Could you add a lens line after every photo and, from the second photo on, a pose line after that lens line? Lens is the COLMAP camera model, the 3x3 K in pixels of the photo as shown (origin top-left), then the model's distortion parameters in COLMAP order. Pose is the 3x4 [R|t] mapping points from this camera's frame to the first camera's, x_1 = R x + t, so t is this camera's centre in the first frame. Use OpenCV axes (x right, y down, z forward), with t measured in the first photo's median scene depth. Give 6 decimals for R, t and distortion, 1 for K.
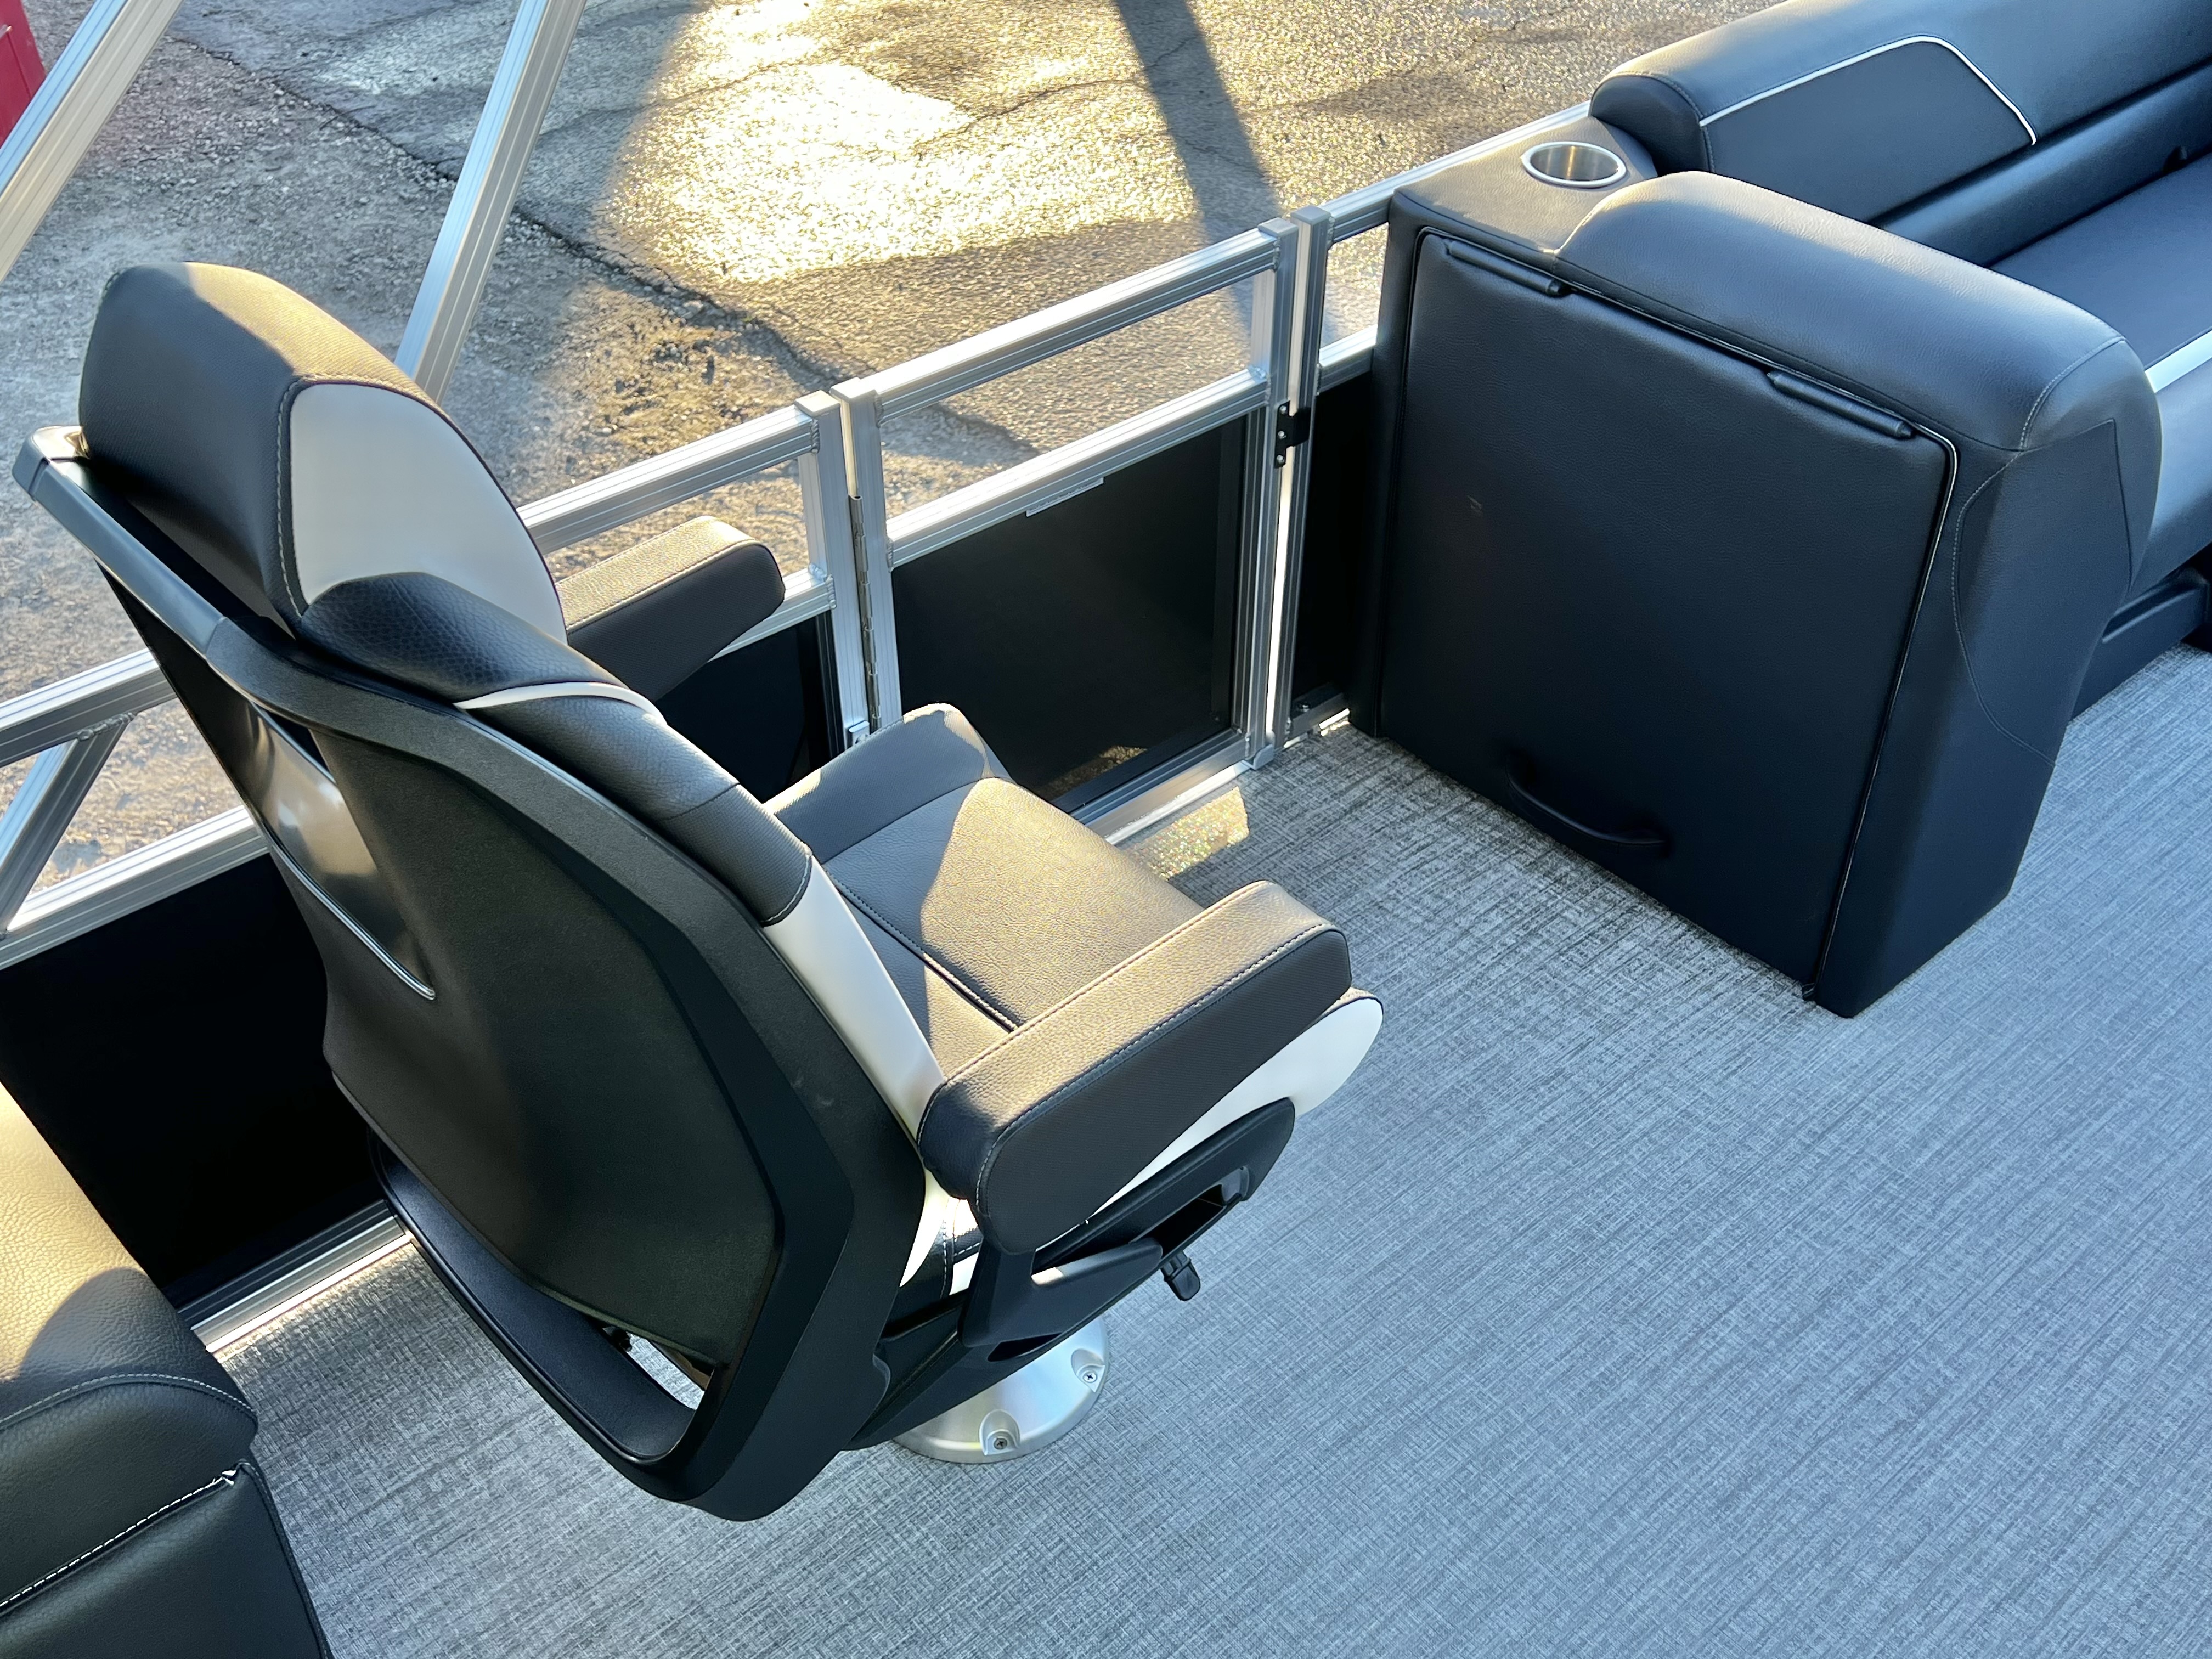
lens RADIAL K [[2239.0, 0, 1120.6], [0, 2239.0, 837.0], [0, 0, 1]] dist [0.128515, -0.200354]
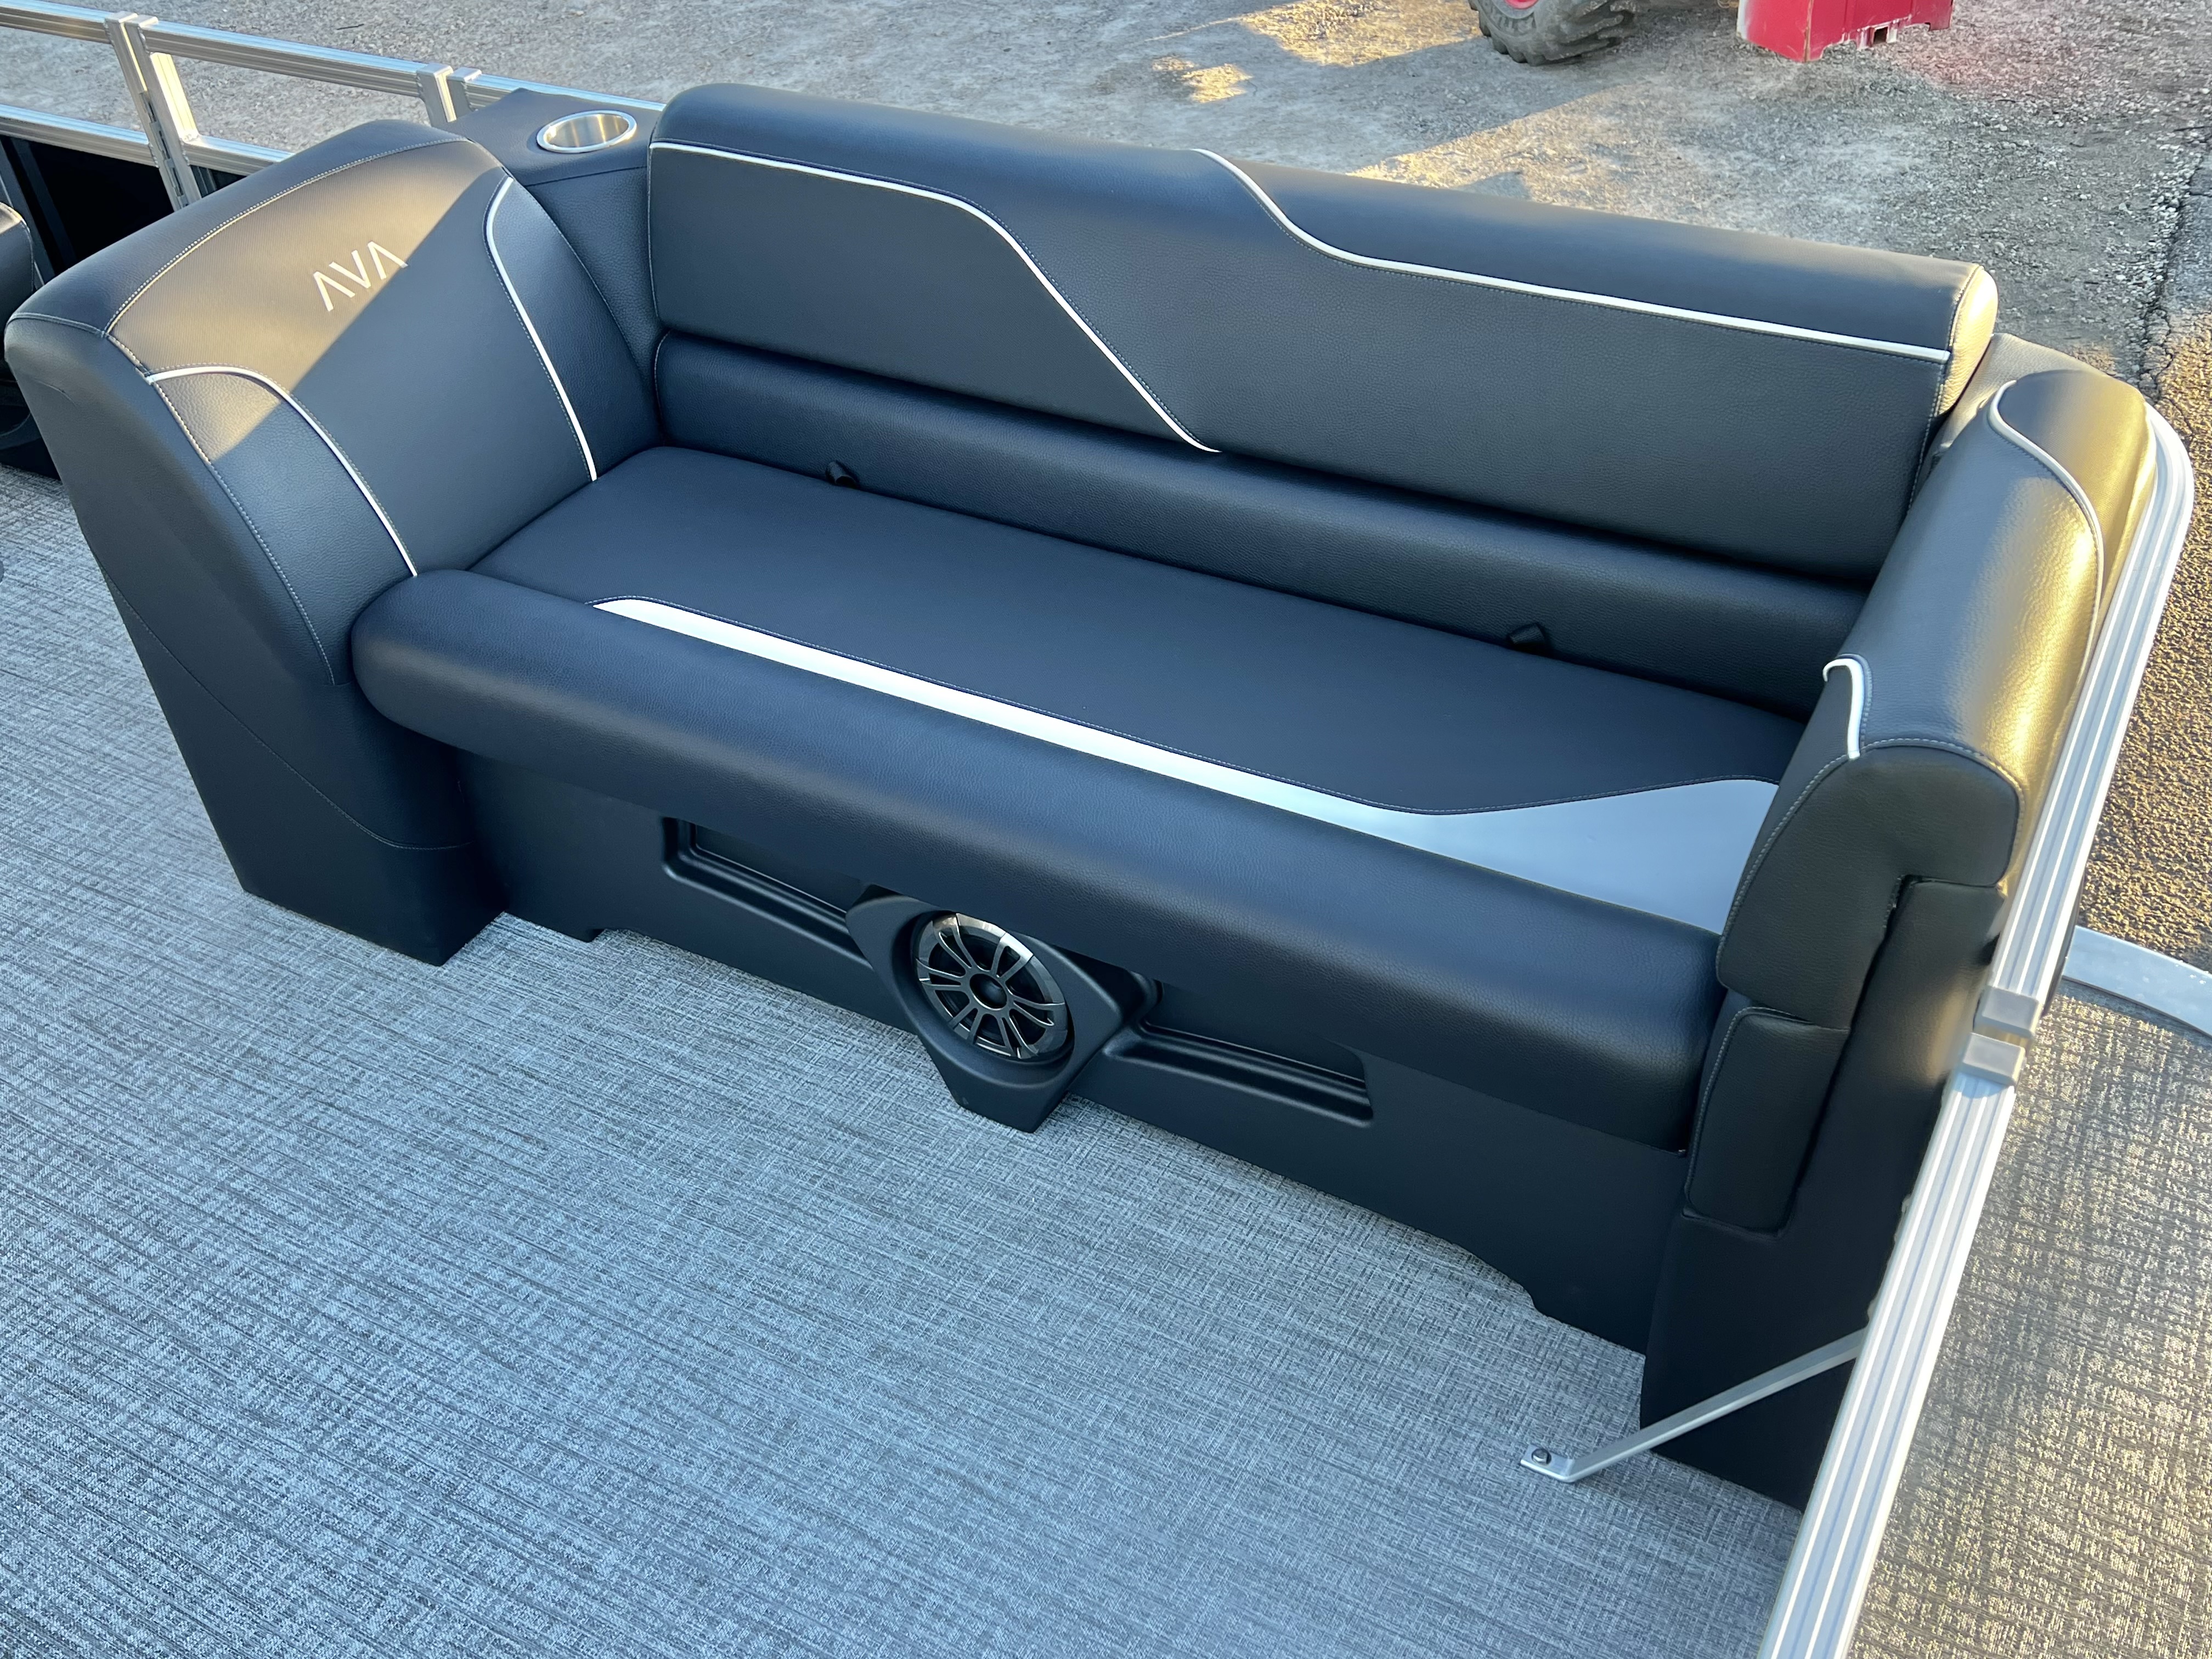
lens RADIAL K [[2059.9, 0, 1095.0], [0, 2059.9, 825.6], [0, 0, 1]] dist [0.035072, -0.019606]
pose [[0.313484, 0.579919, -0.751945, 0.419364], [-0.537082, 0.761315, 0.363237, -0.187324], [0.783116, 0.289987, 0.550125, 0.267188]]
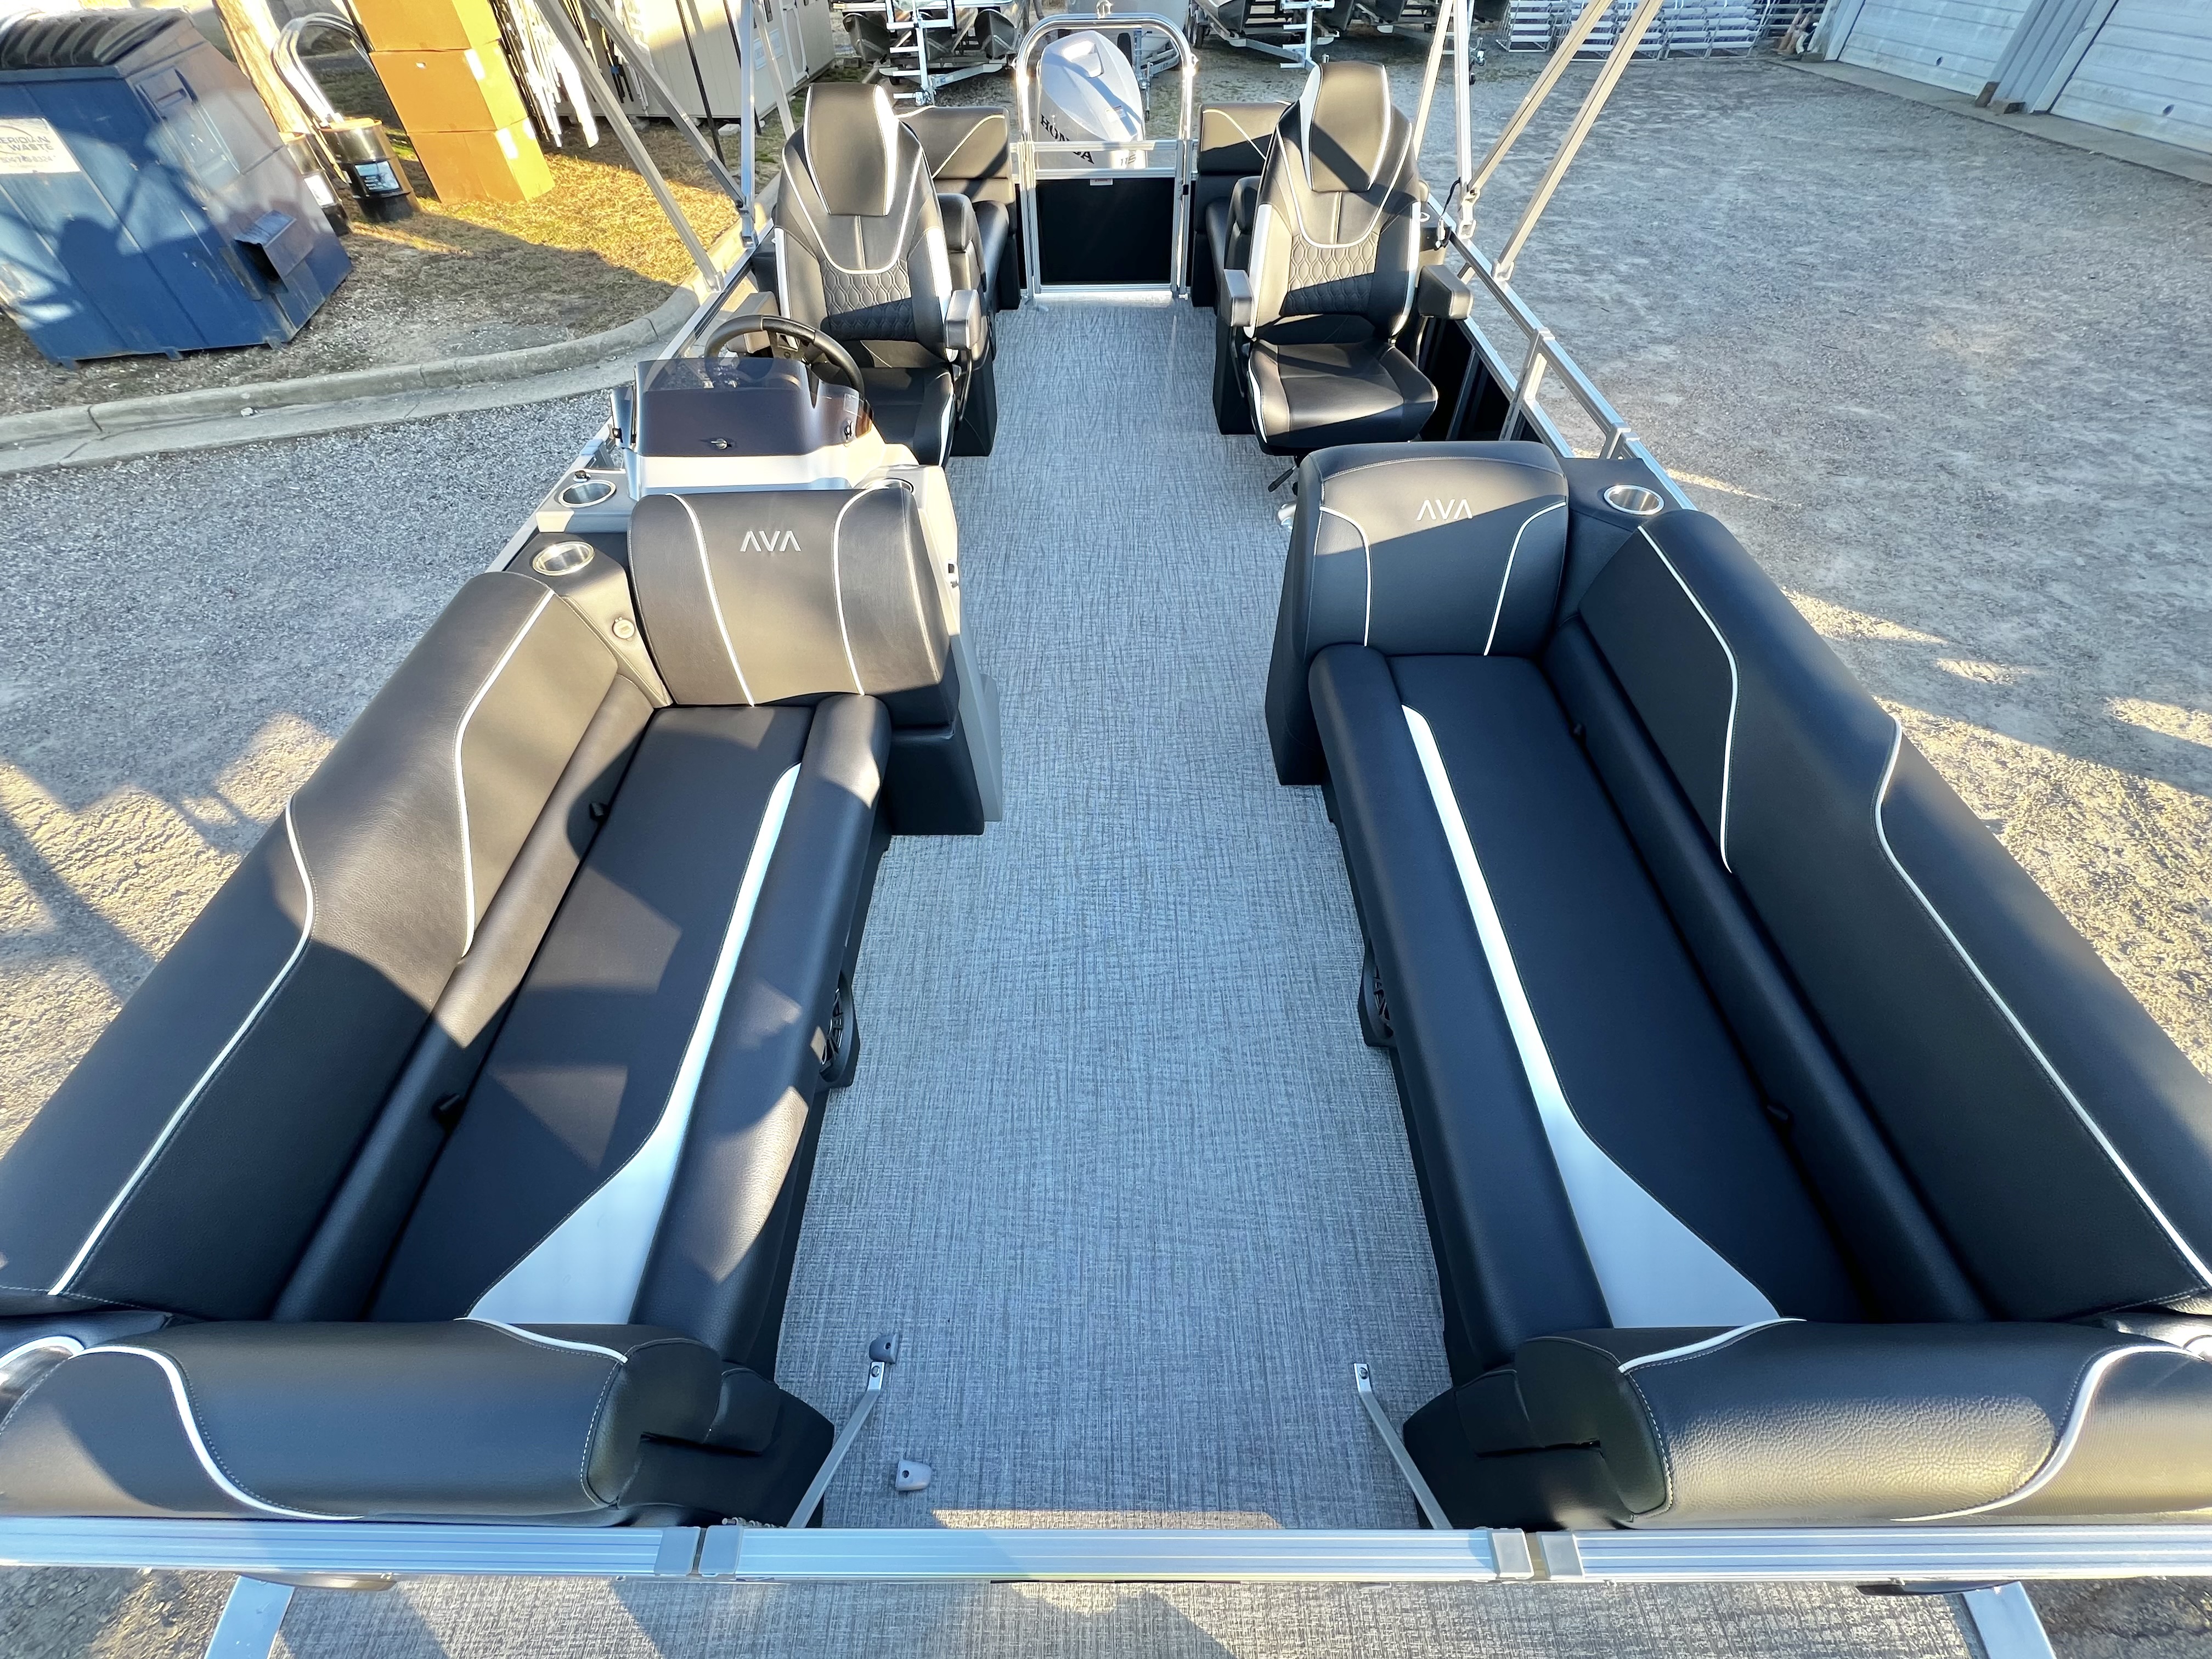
lens RADIAL K [[889.9, 0, 1097.3], [0, 889.9, 828.0], [0, 0, 1]] dist [-0.000008, 0.000085]
pose [[-0.672221, 0.561894, -0.482073, 0.360989], [-0.450759, 0.205918, 0.868570, -0.243895], [0.587312, 0.801170, 0.114856, 0.310118]]
